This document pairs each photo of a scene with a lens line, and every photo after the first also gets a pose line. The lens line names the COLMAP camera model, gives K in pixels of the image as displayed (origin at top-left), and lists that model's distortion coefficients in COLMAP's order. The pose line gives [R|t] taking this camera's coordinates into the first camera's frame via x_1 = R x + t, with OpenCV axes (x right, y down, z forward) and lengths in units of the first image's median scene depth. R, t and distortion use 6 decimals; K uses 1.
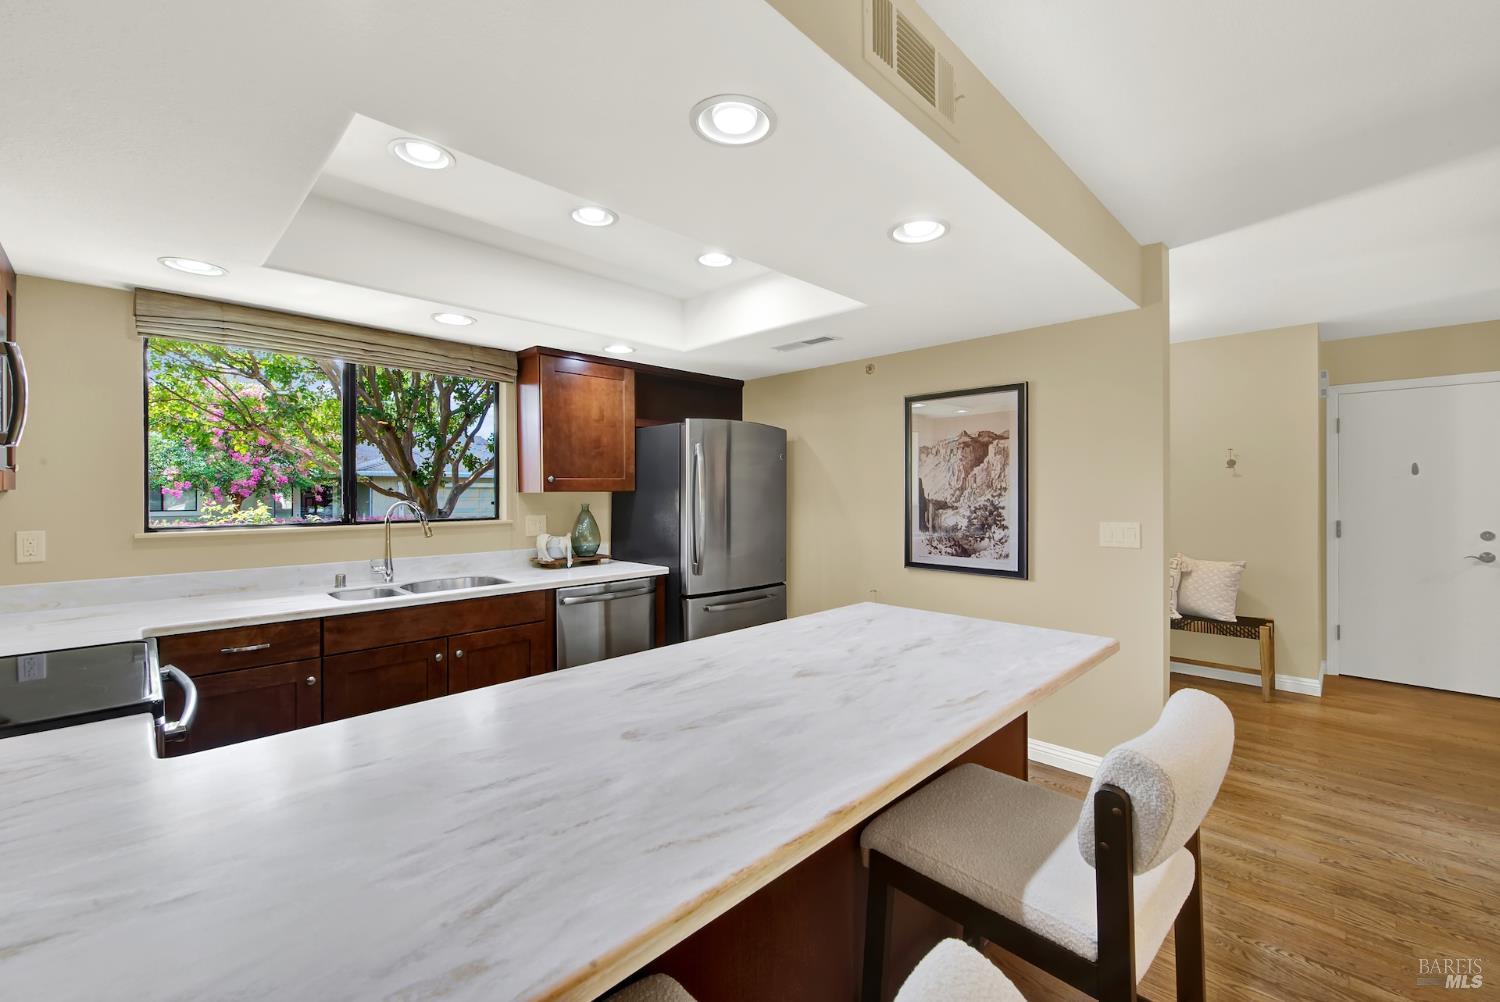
lens RADIAL K [[609.6, 0, 768.0], [0, 609.6, 490.4], [0, 0, 1]] dist [0.000733, -0.000054]
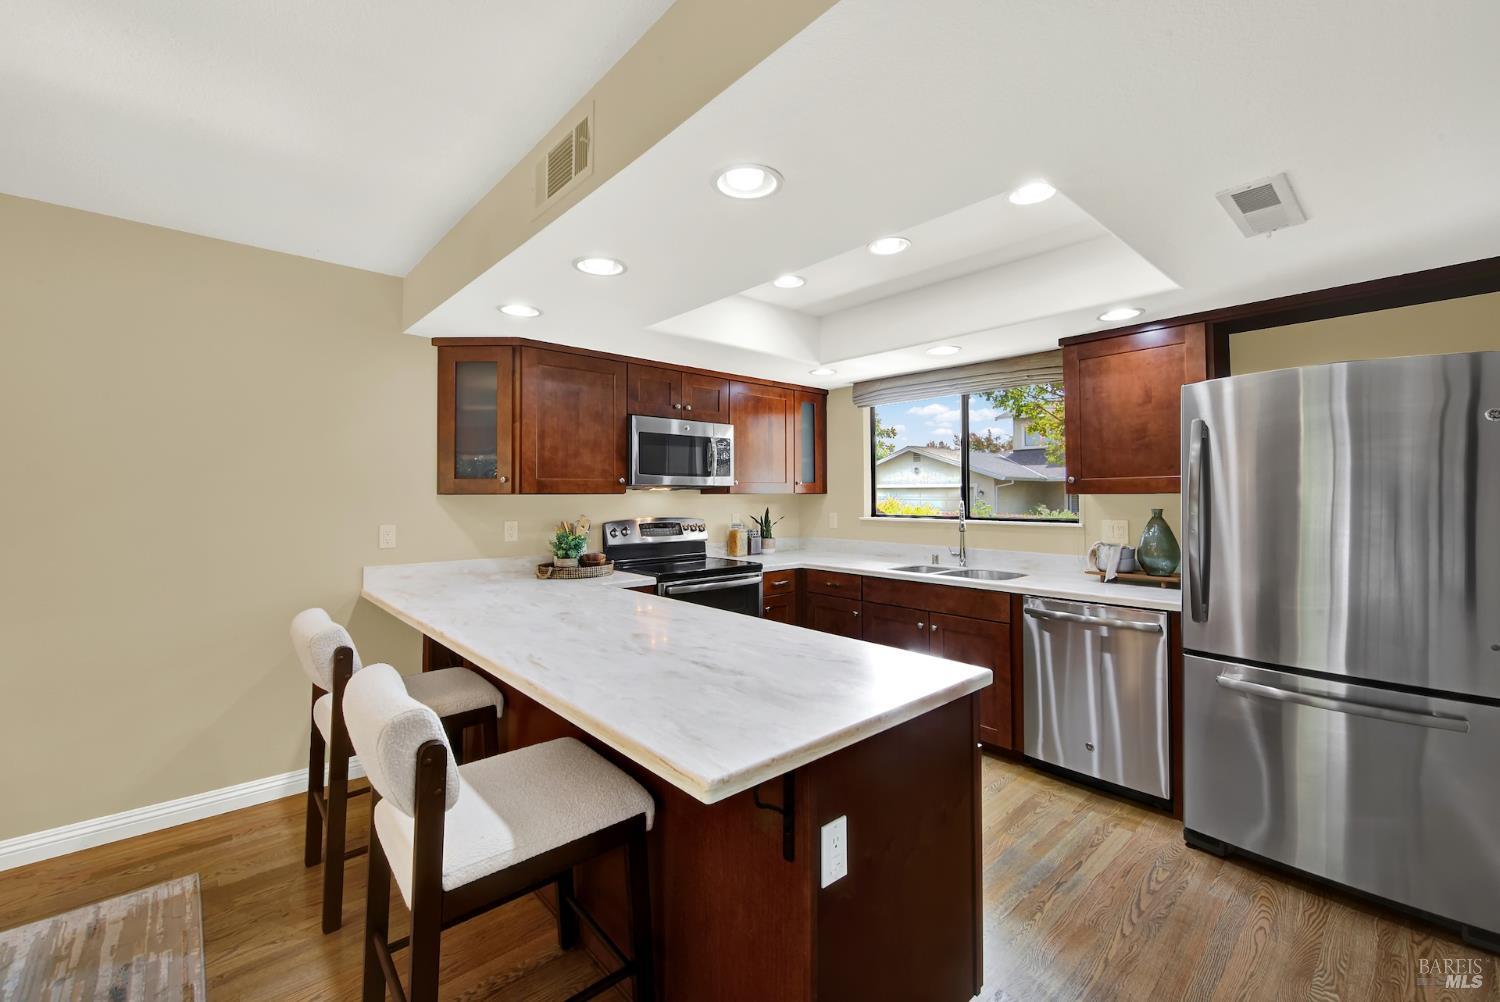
lens RADIAL K [[616.4, 0, 754.8], [0, 616.4, 481.6], [0, 0, 1]] dist [0.000830, -0.000031]
pose [[-0.074218, -0.018411, -0.997072, 0.571841], [0.003242, 0.999820, -0.018703, -0.000478], [0.997237, -0.004620, -0.074145, 0.568638]]
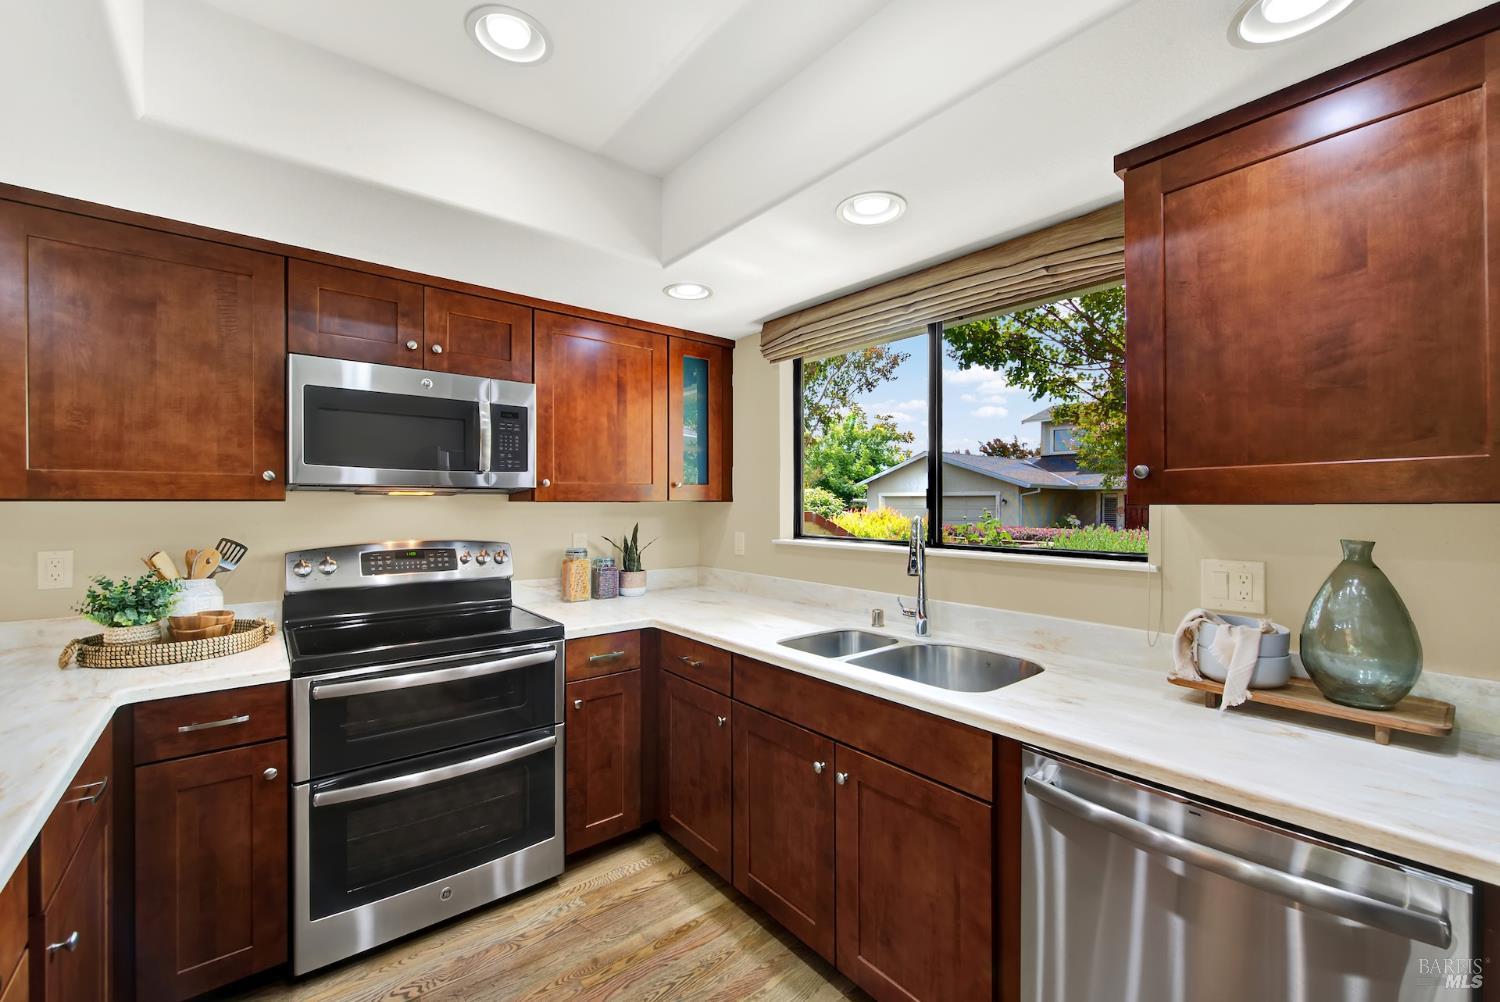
lens RADIAL K [[610.3, 0, 755.2], [0, 610.3, 504.3], [0, 0, 1]] dist [-0.000551, -0.000666]
pose [[-0.116752, 0.004633, -0.993150, 0.066874], [0.000206, 0.999989, 0.004641, 0.000741], [0.993161, 0.000337, -0.116752, 0.759172]]
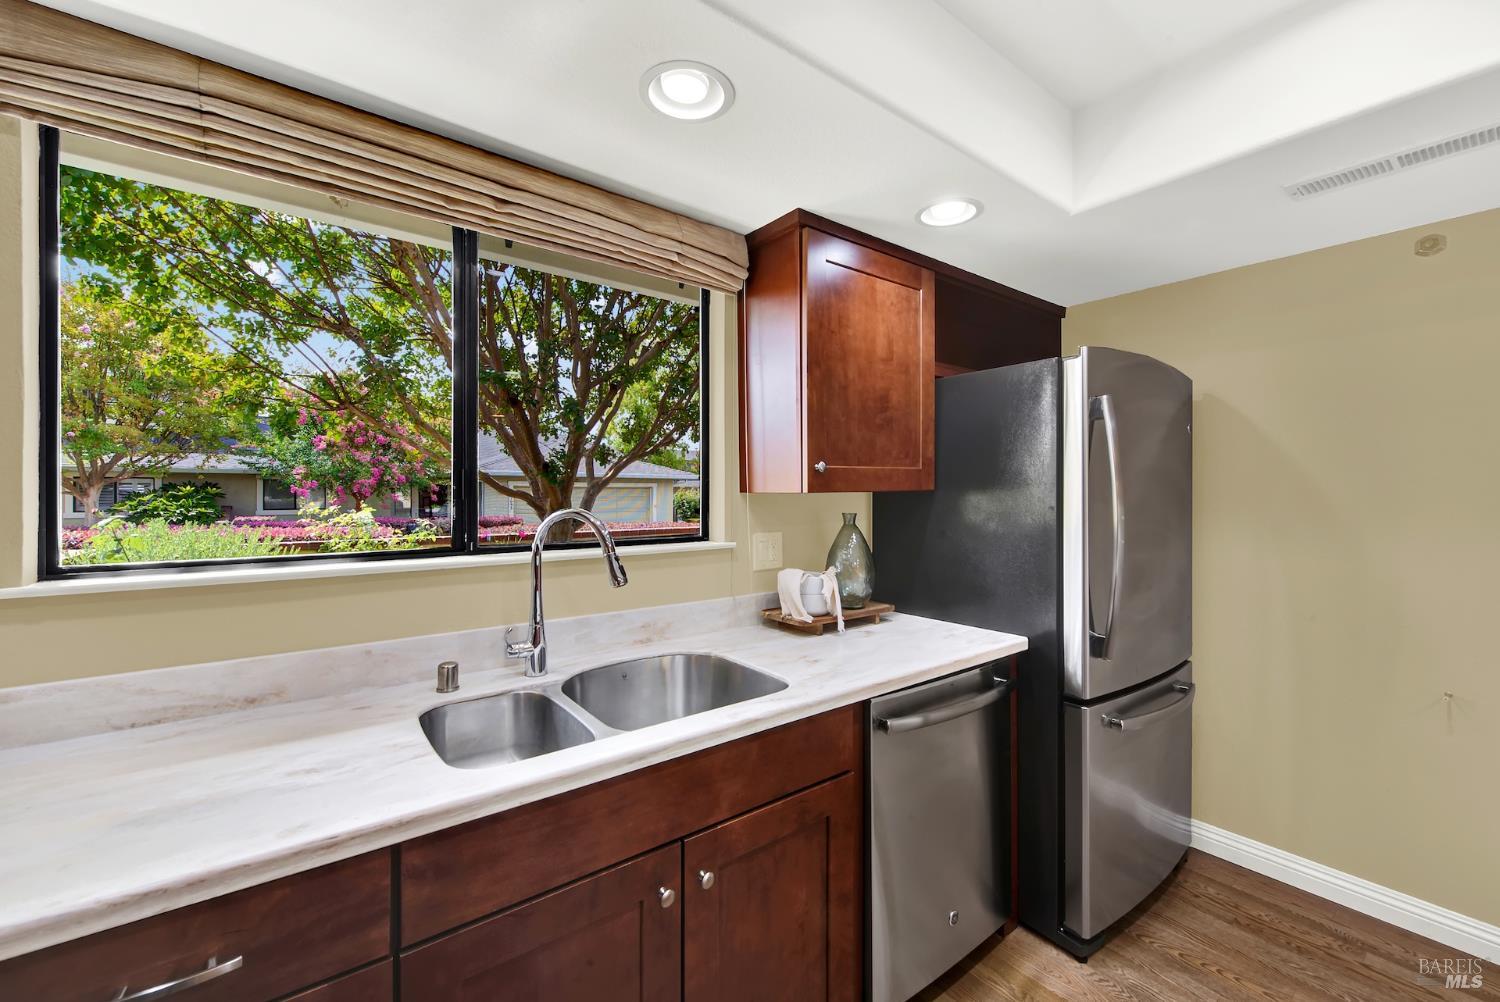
lens RADIAL K [[611.3, 0, 759.5], [0, 611.3, 493.2], [0, 0, 1]] dist [-0.000315, -0.000555]
pose [[0.988900, 0.003635, -0.148536, -0.315515], [-0.003183, 0.999990, 0.003282, 0.001972], [0.148547, -0.002773, 0.988901, 0.456512]]
